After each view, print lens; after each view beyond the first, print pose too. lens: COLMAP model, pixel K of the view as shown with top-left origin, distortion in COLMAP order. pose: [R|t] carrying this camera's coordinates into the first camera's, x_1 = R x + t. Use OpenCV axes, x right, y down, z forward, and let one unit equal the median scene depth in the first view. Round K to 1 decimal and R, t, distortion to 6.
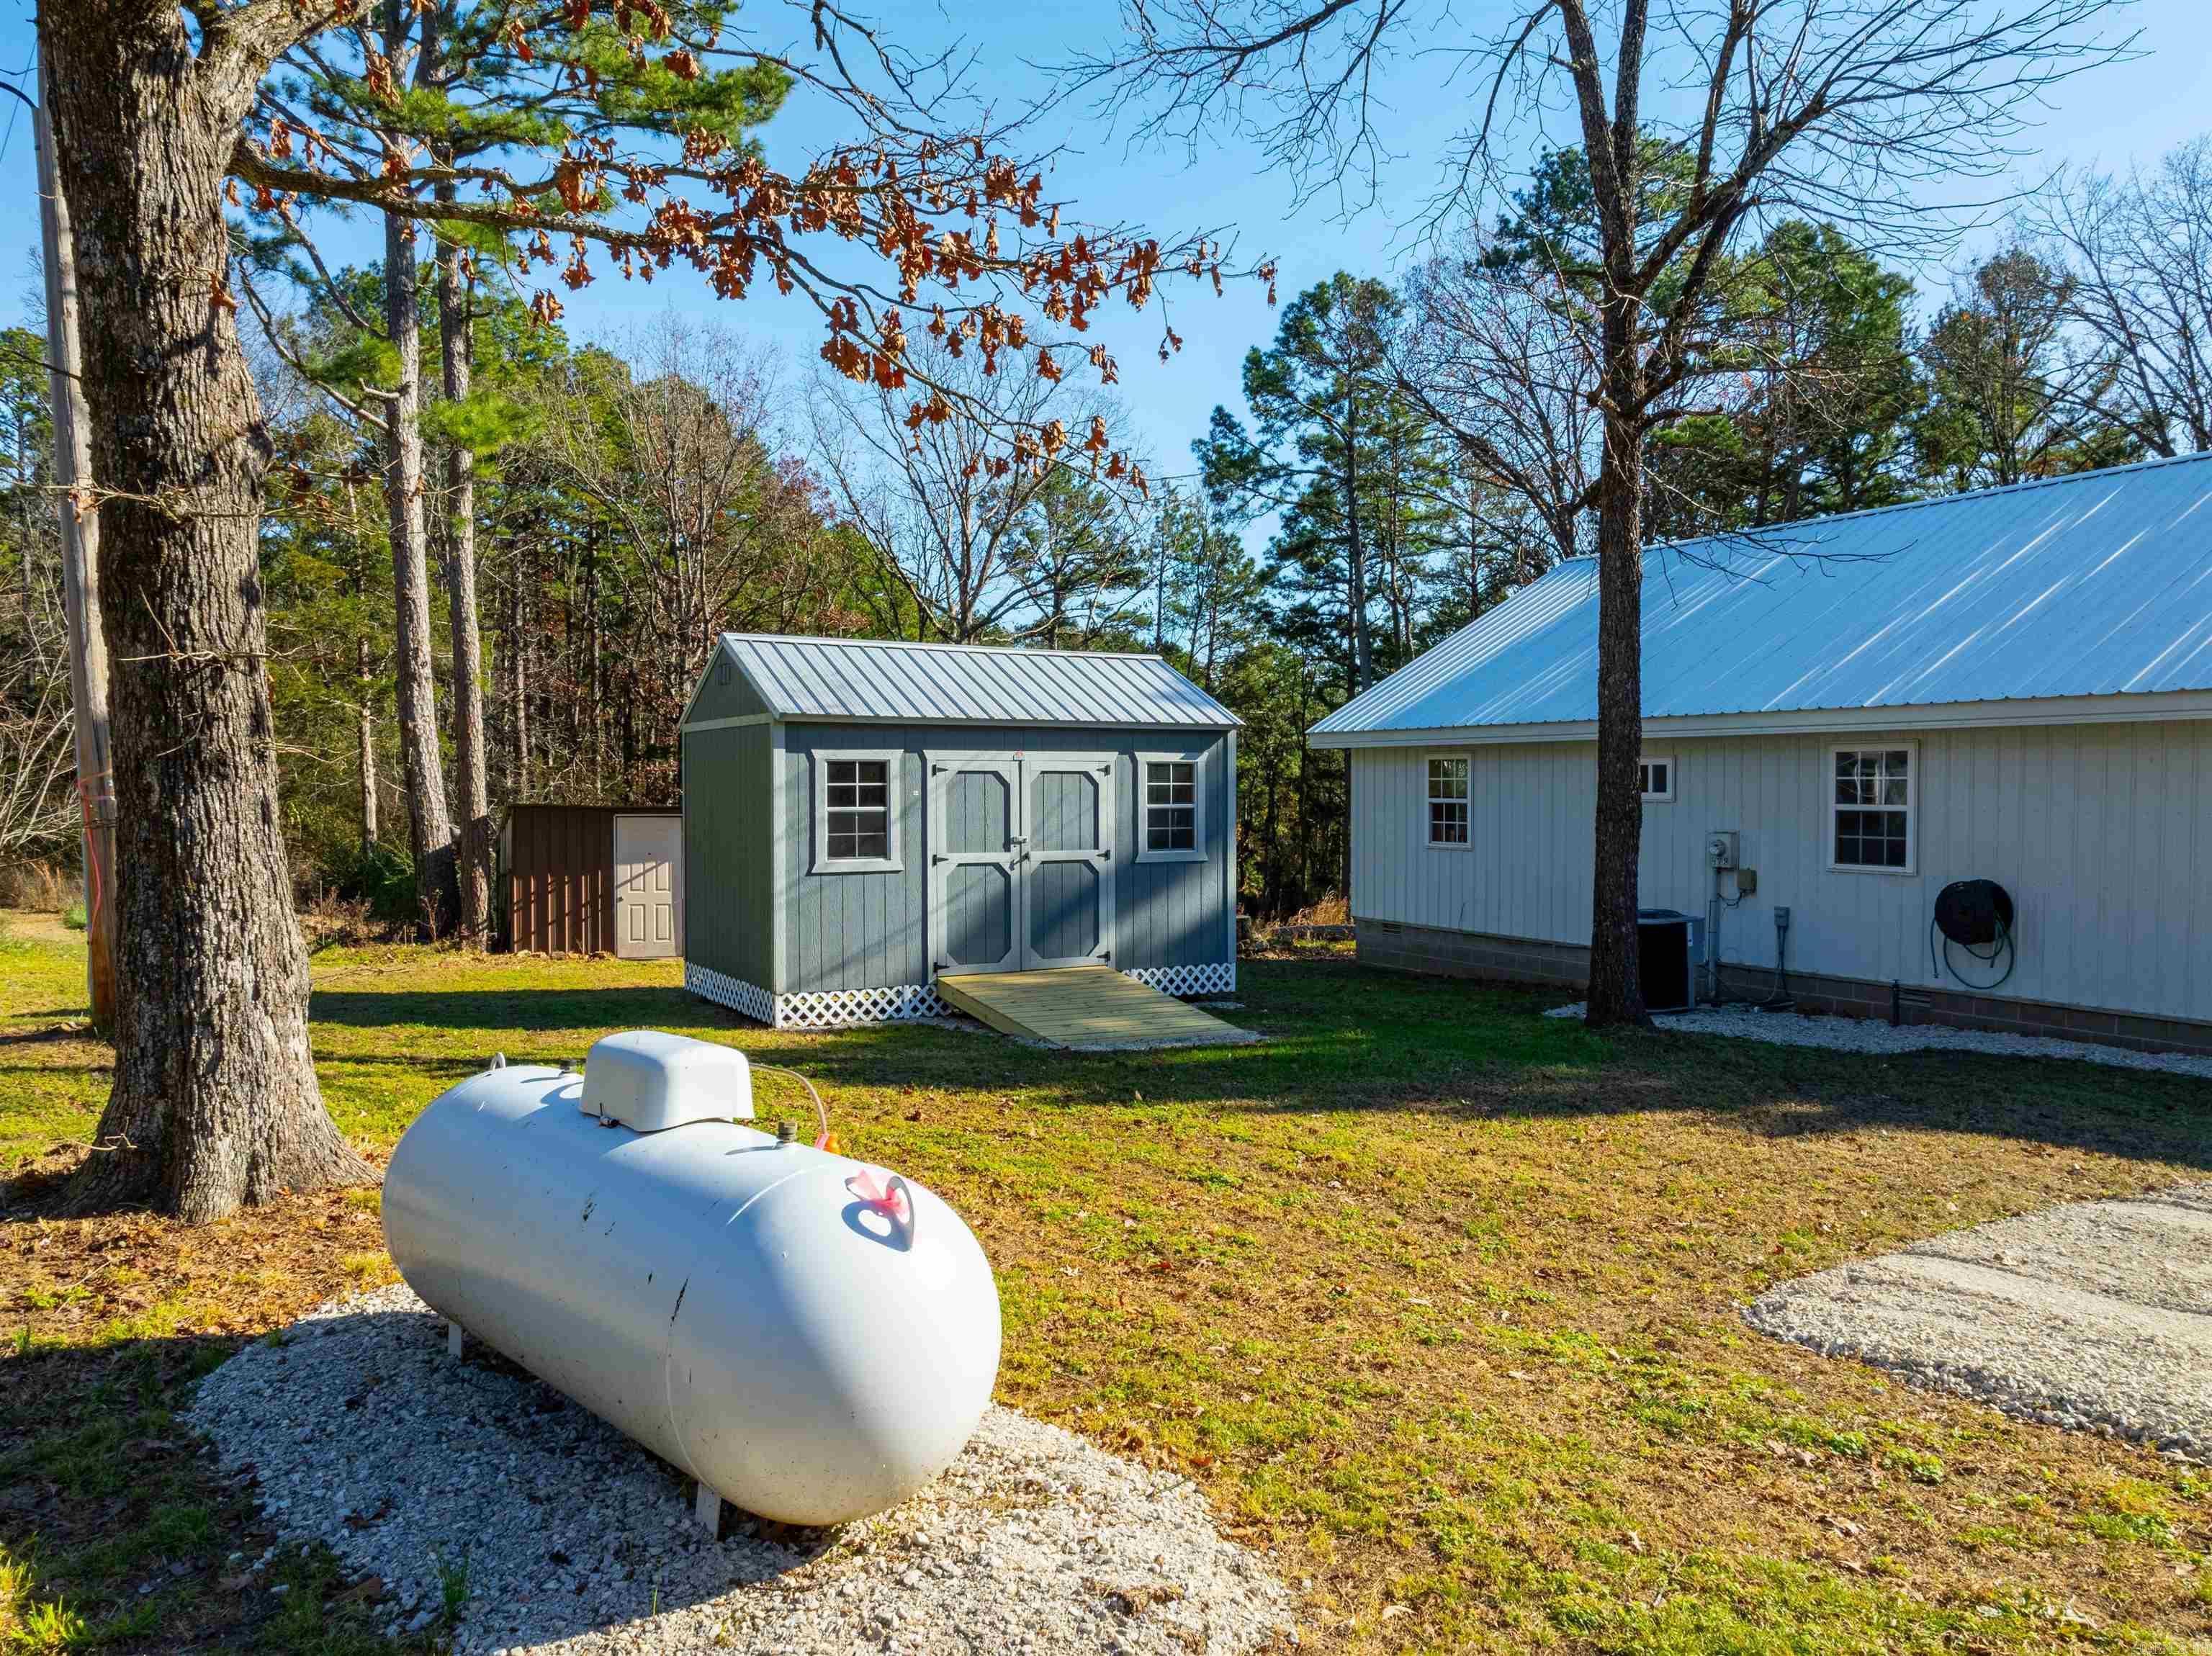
lens RADIAL K [[1567.9, 0, 1106.0], [0, 1567.9, 828.0], [0, 0, 1]] dist [-0.044085, 0.066436]
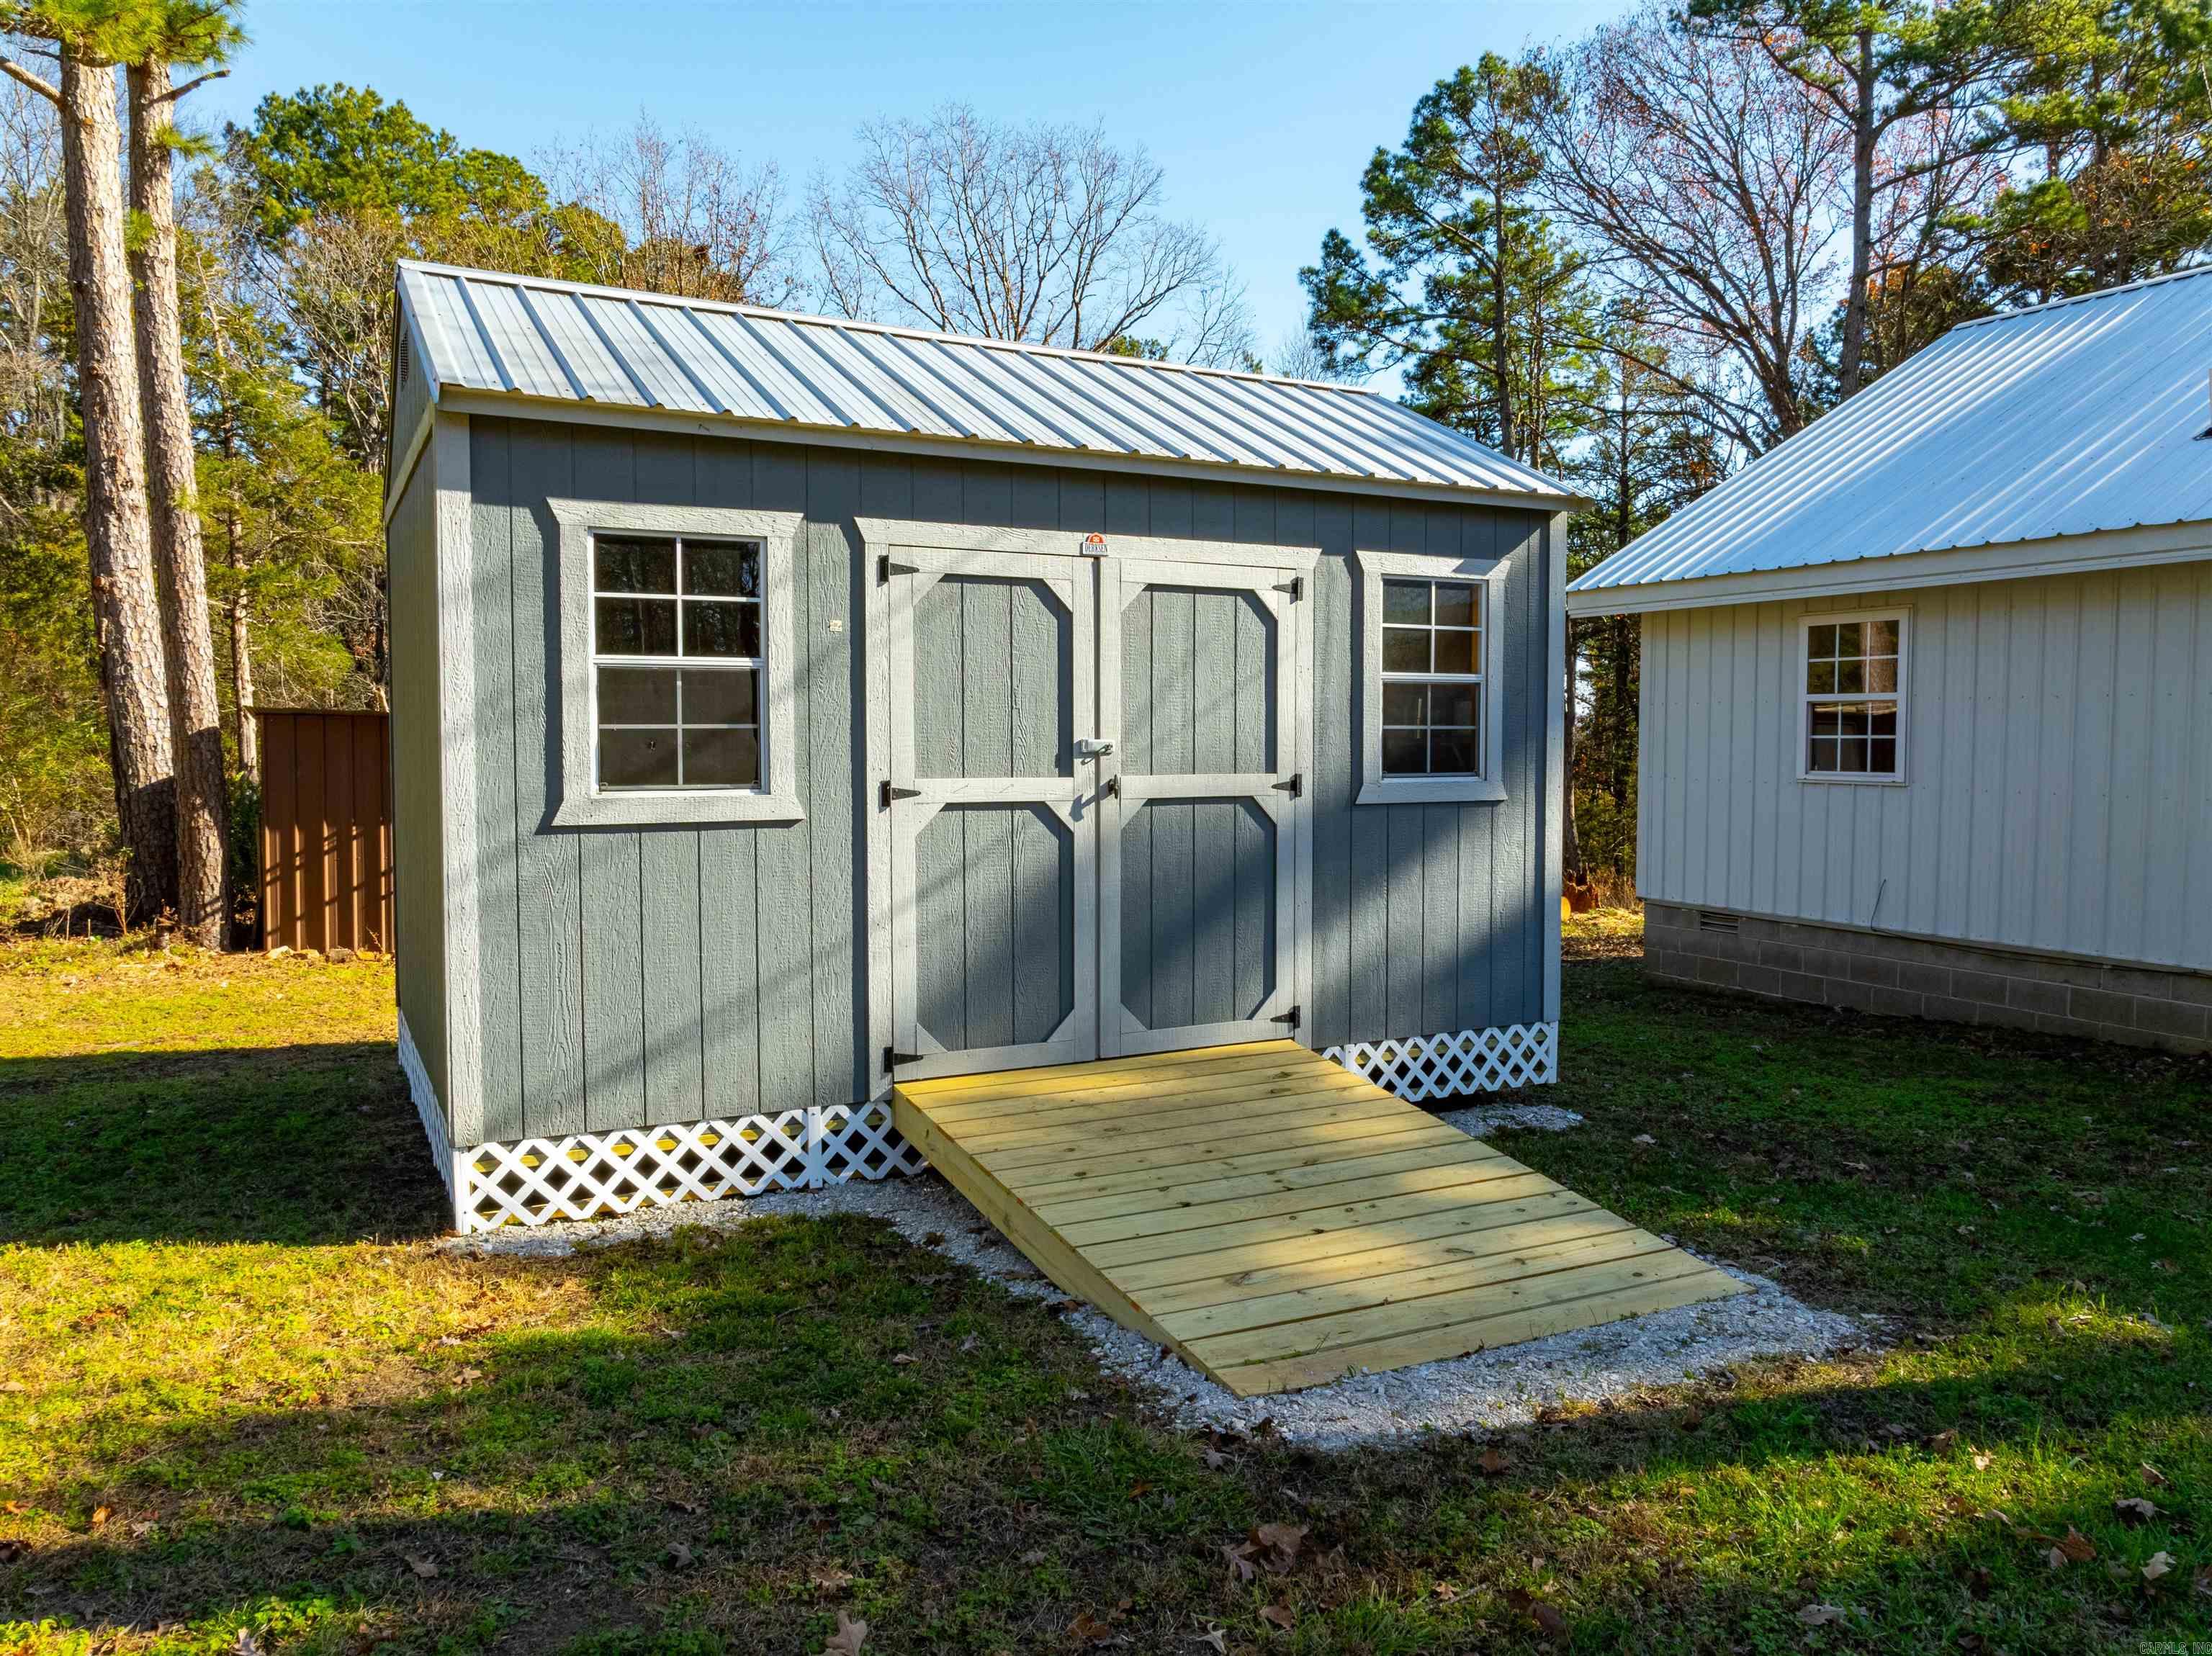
lens RADIAL K [[1567.9, 0, 1106.0], [0, 1567.9, 828.0], [0, 0, 1]] dist [-0.044085, 0.066436]
pose [[0.999388, 0.003587, -0.034782, -0.036407], [-0.002409, 0.999424, 0.033862, 0.014432], [0.034883, -0.033758, 0.998821, 0.563656]]
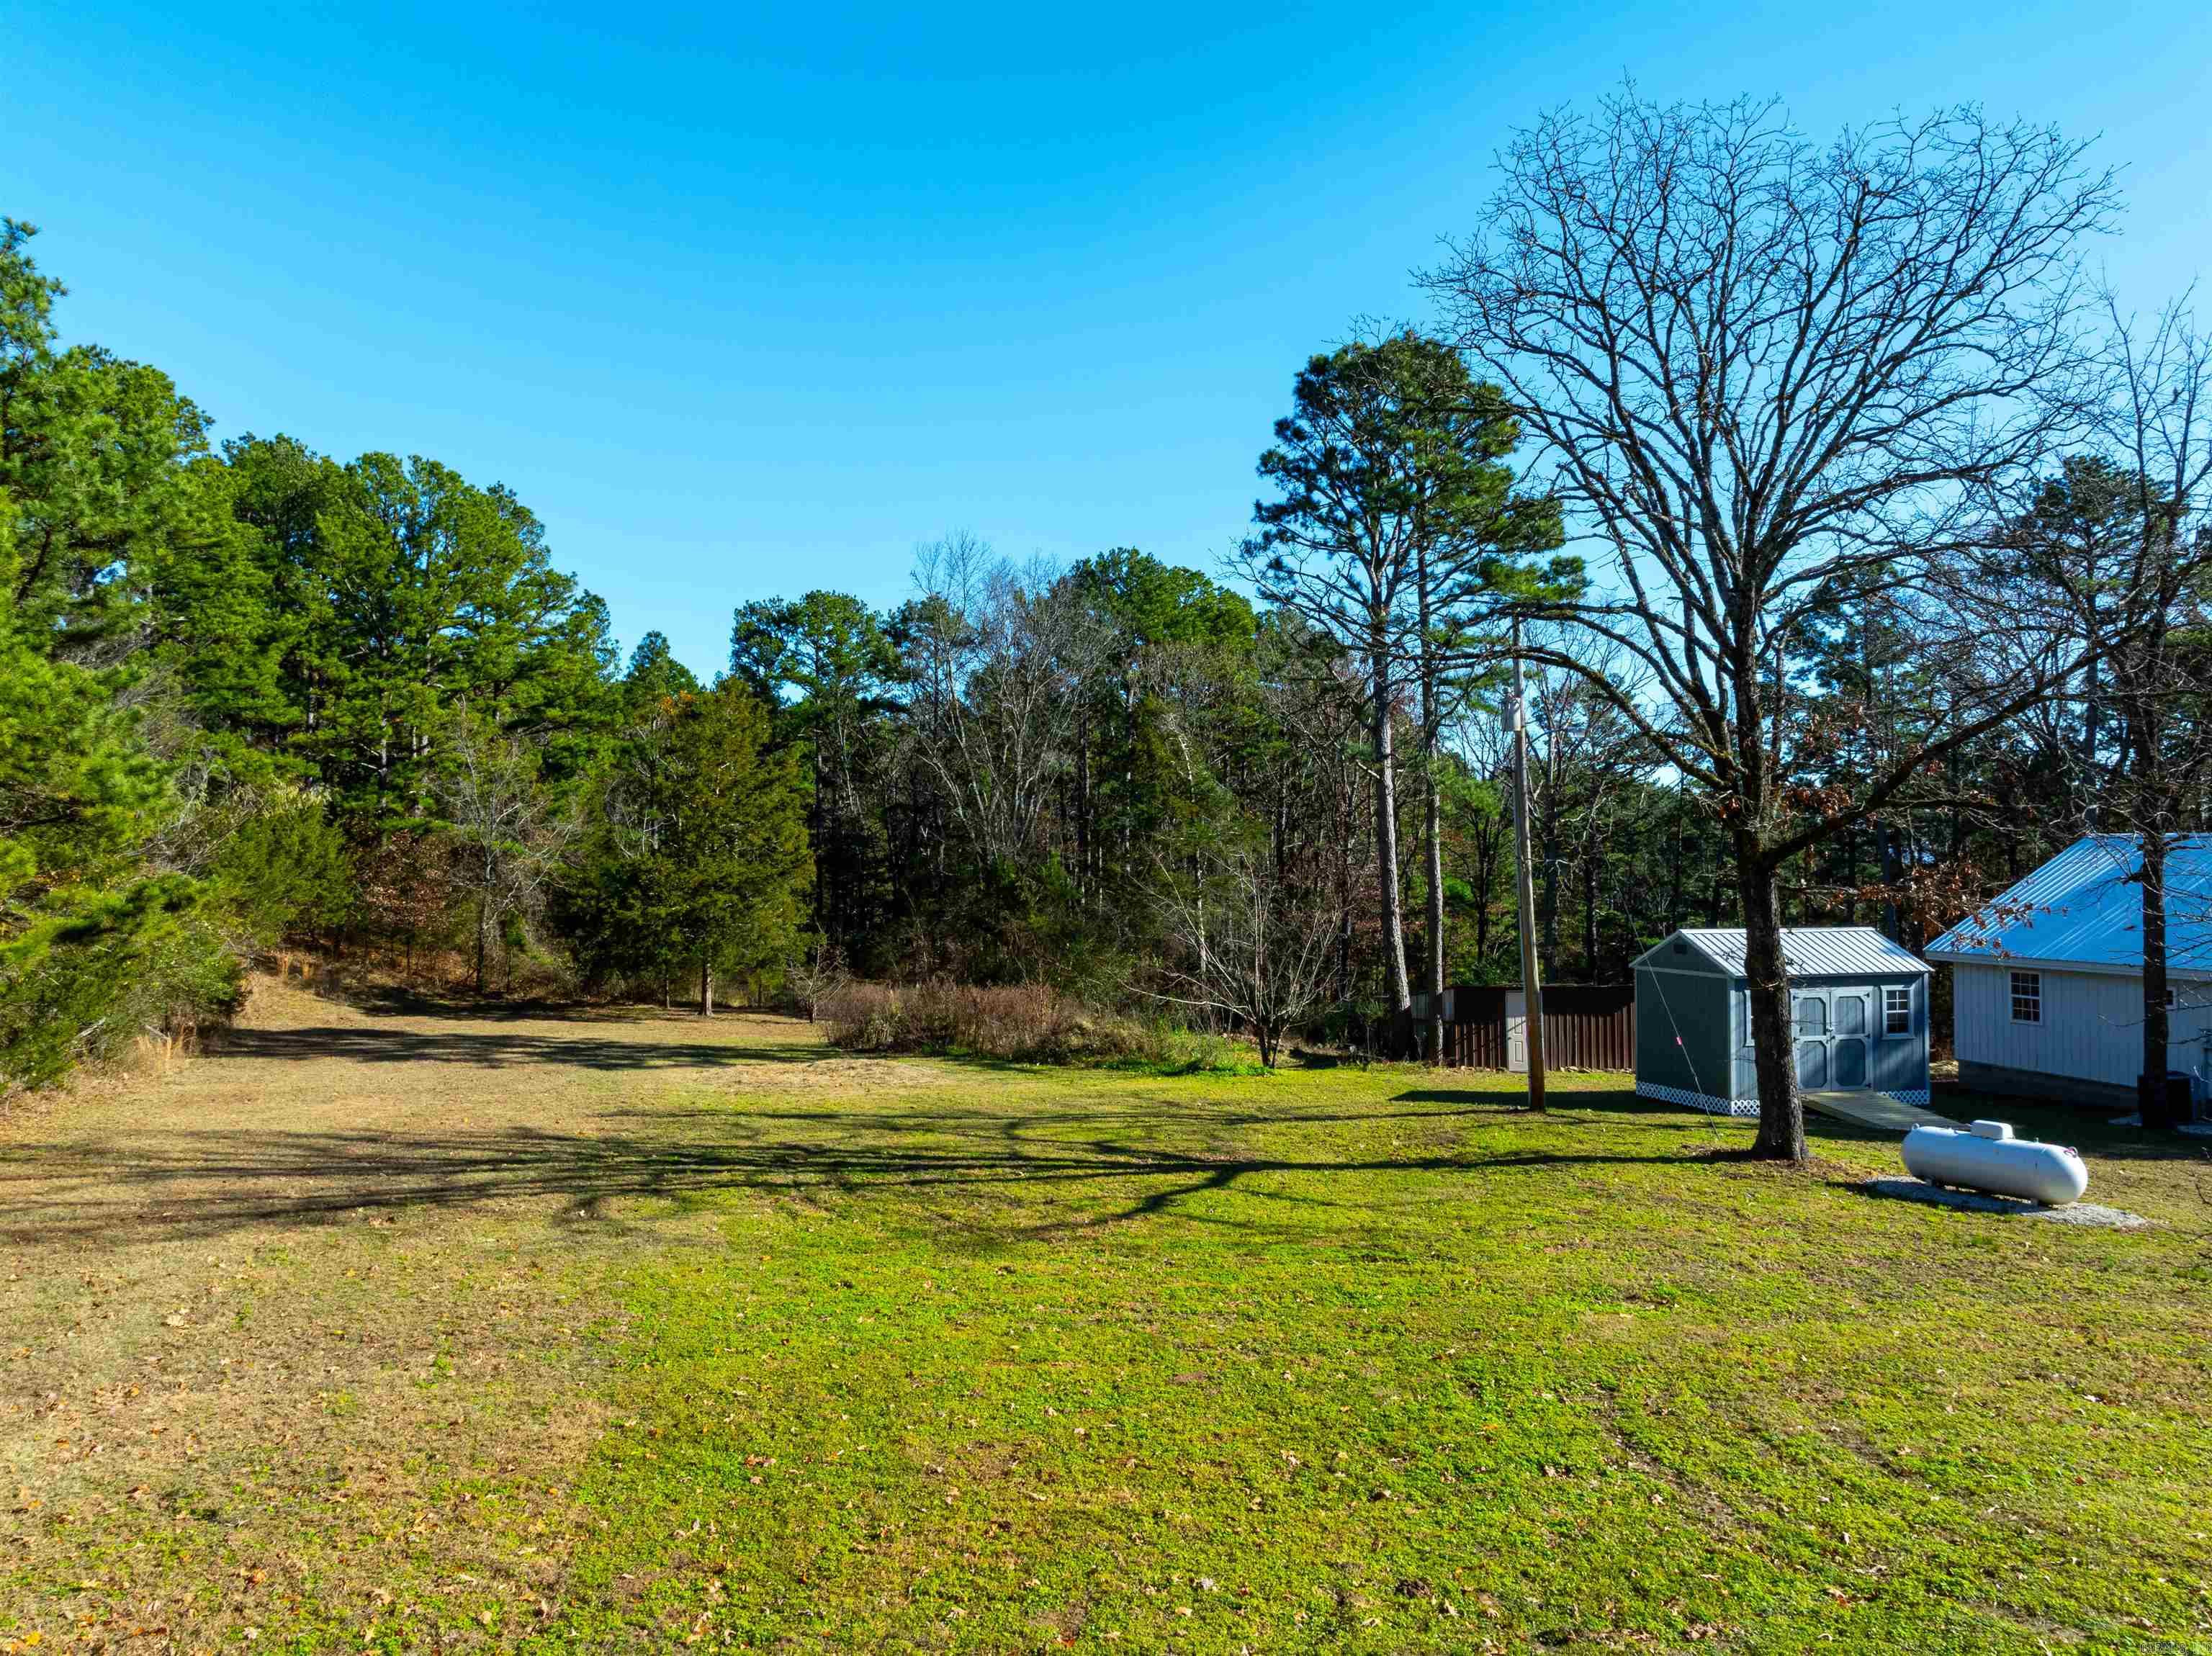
lens RADIAL K [[1567.9, 0, 1106.0], [0, 1567.9, 828.0], [0, 0, 1]] dist [-0.044085, 0.066436]
pose [[0.975308, -0.004240, -0.220807, -0.524476], [-0.006641, 0.998801, -0.048512, -0.150444], [0.220748, 0.048780, 0.974110, -1.231229]]
